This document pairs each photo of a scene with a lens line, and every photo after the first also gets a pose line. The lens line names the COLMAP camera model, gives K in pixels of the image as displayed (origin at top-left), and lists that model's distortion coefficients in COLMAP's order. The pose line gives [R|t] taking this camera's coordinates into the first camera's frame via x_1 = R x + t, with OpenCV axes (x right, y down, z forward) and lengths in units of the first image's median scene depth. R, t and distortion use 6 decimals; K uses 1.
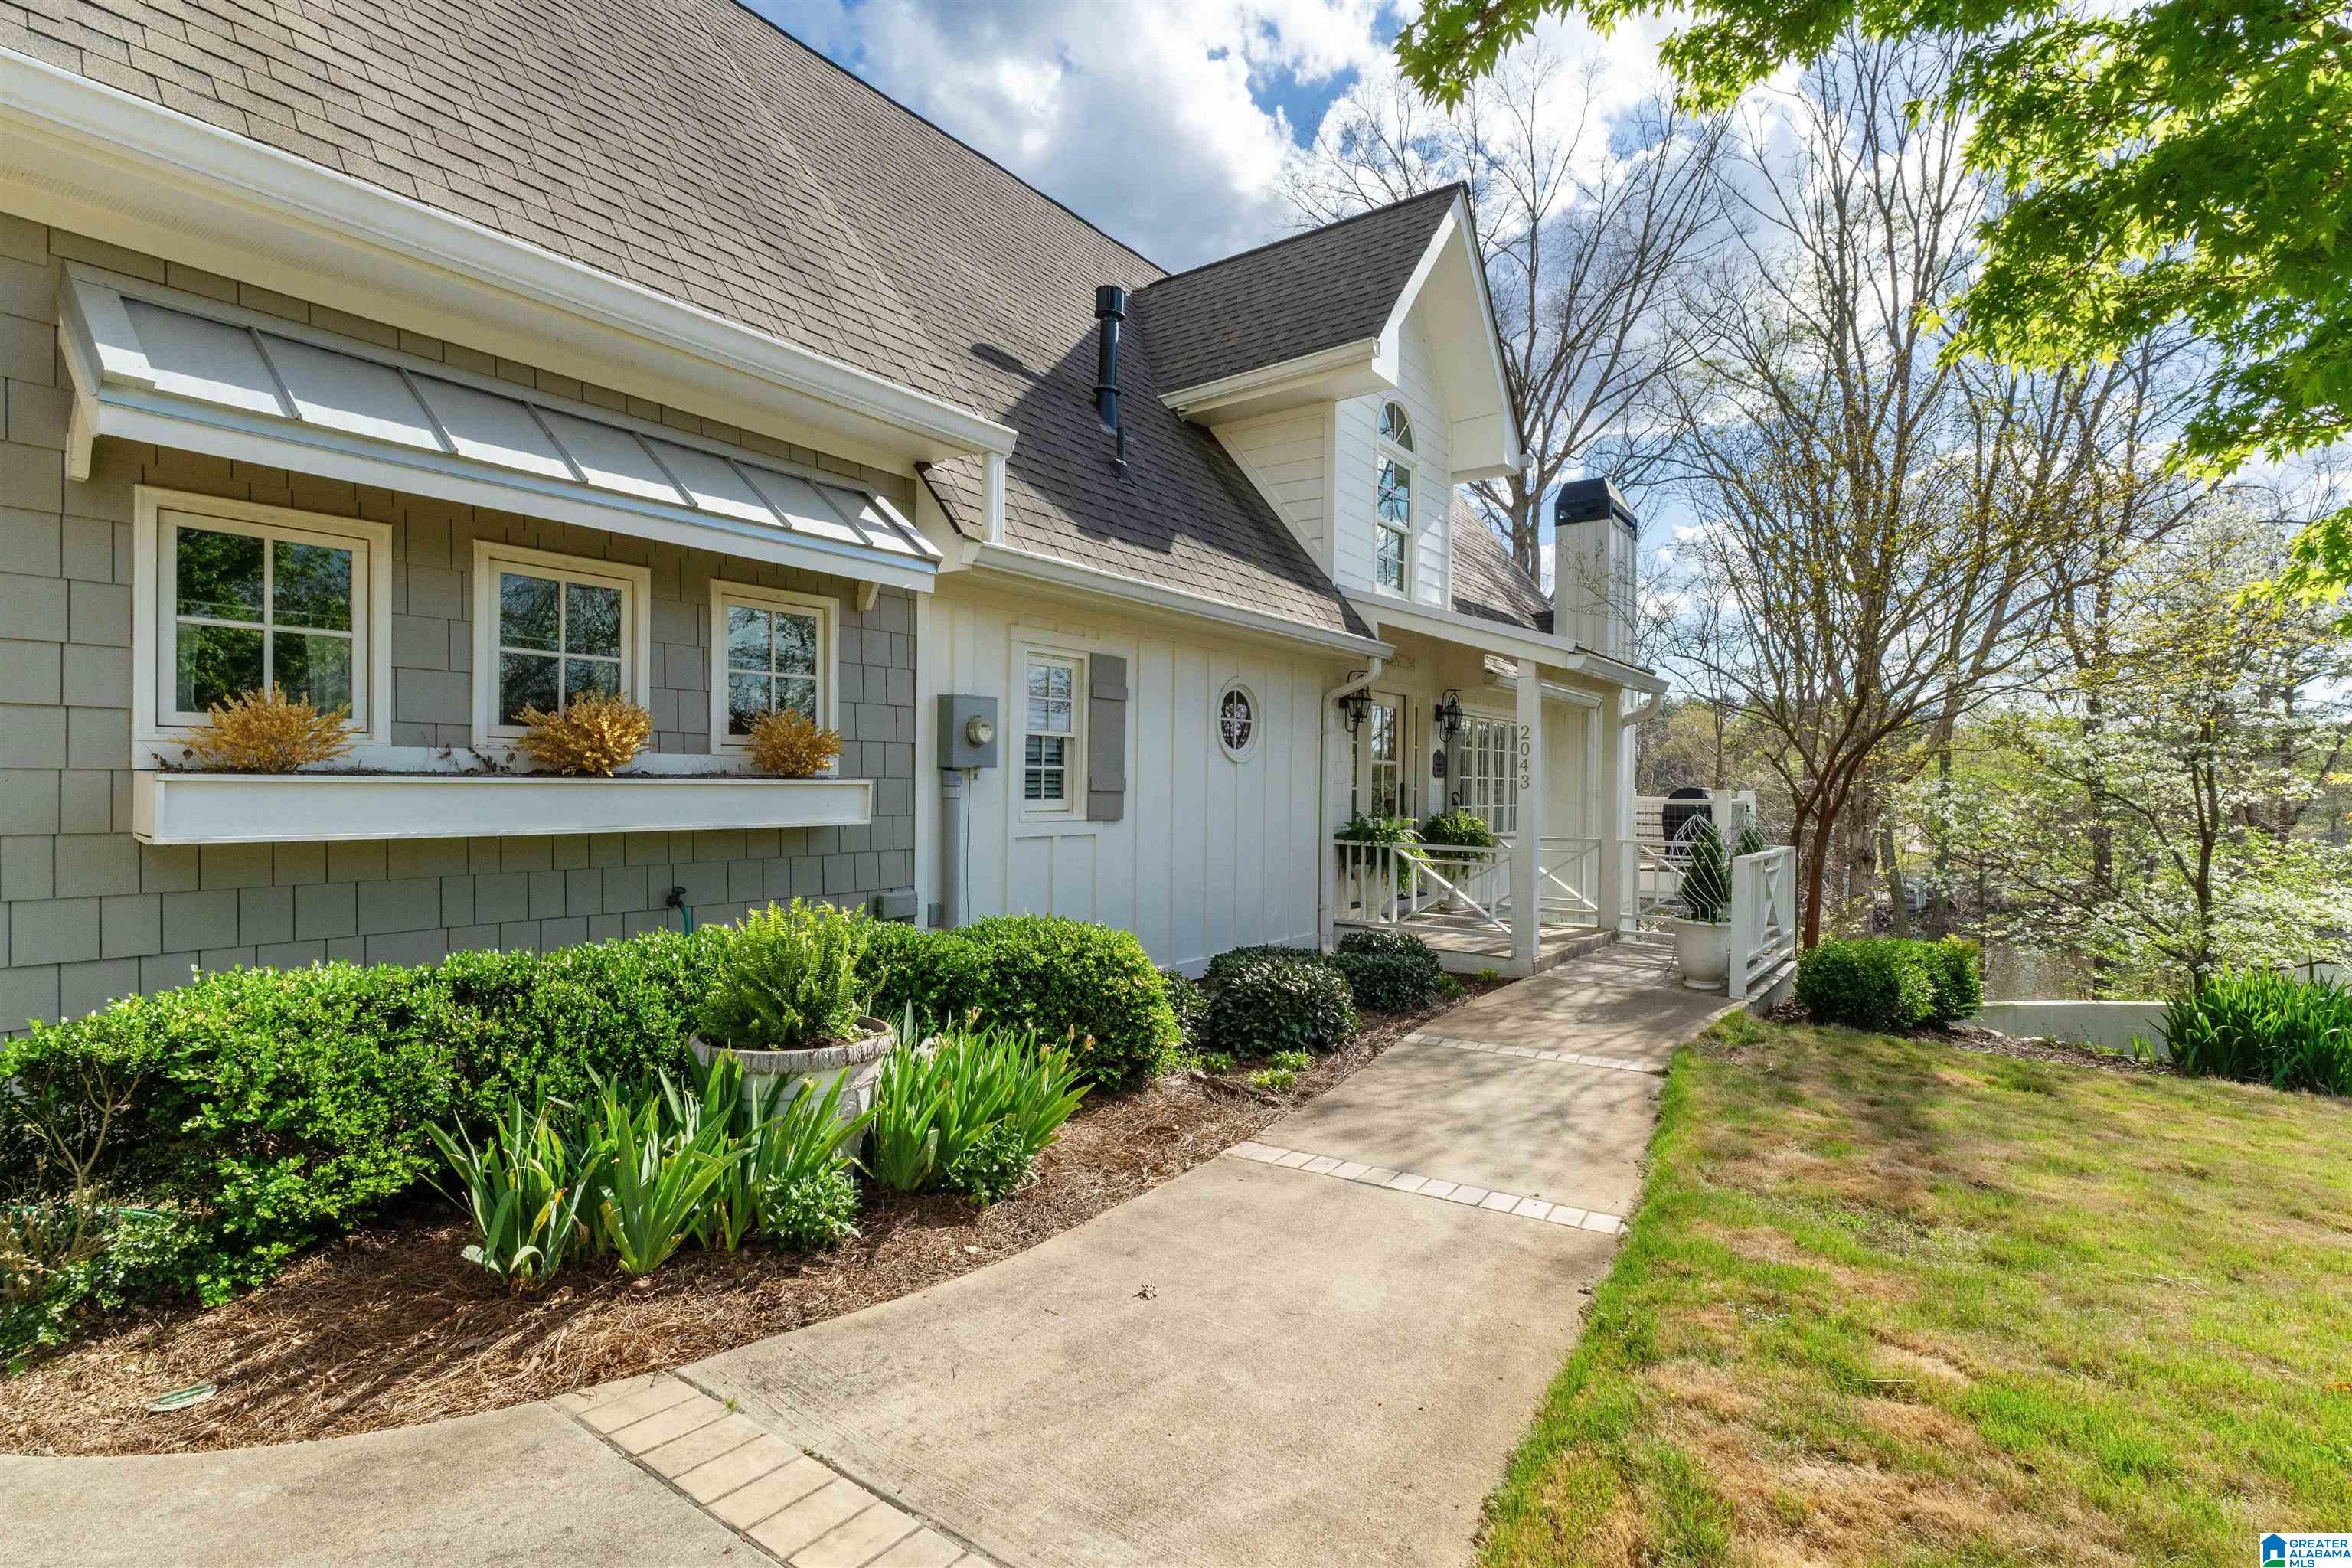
lens RADIAL K [[1082.0, 0, 1191.2], [0, 1082.0, 789.6], [0, 0, 1]] dist [-0.007754, 0.001260]
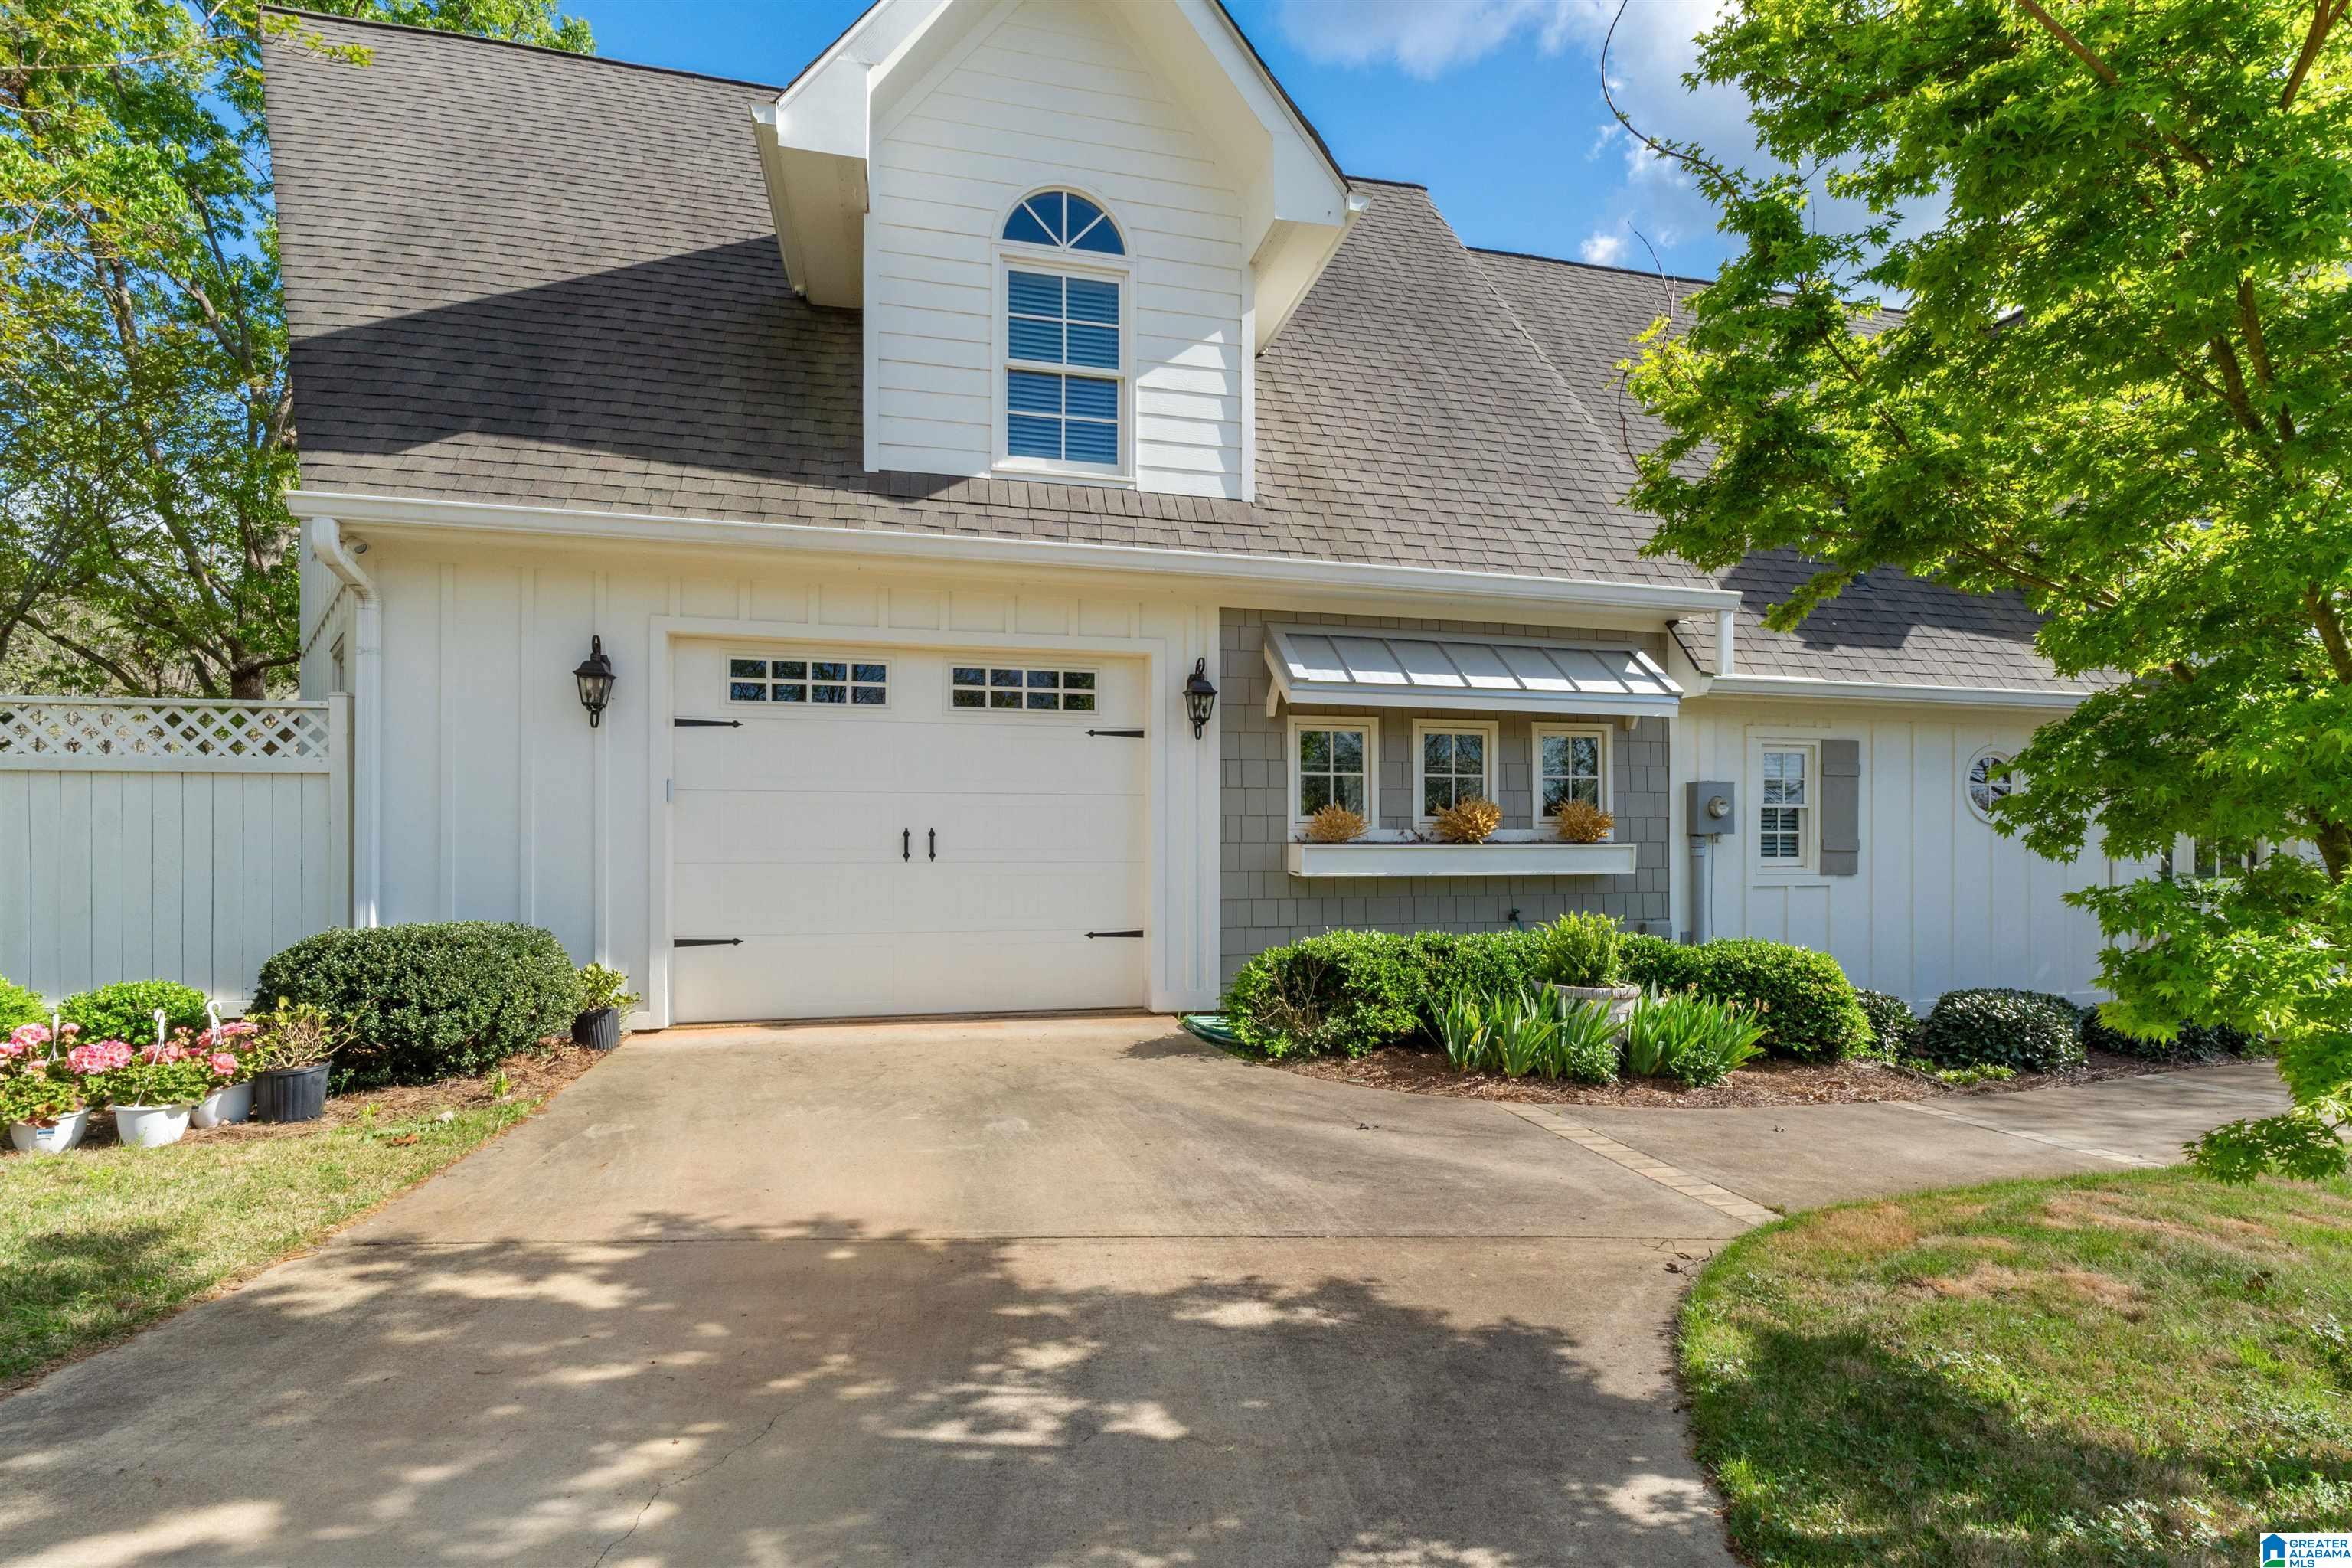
lens RADIAL K [[1082.0, 0, 1189.9], [0, 1082.0, 827.9], [0, 0, 1]] dist [-0.007754, 0.001260]
pose [[0.761737, -0.013392, -0.647748, 0.260469], [0.002658, 0.999843, -0.017546, -0.008352], [0.647881, 0.011644, 0.761653, -0.691199]]
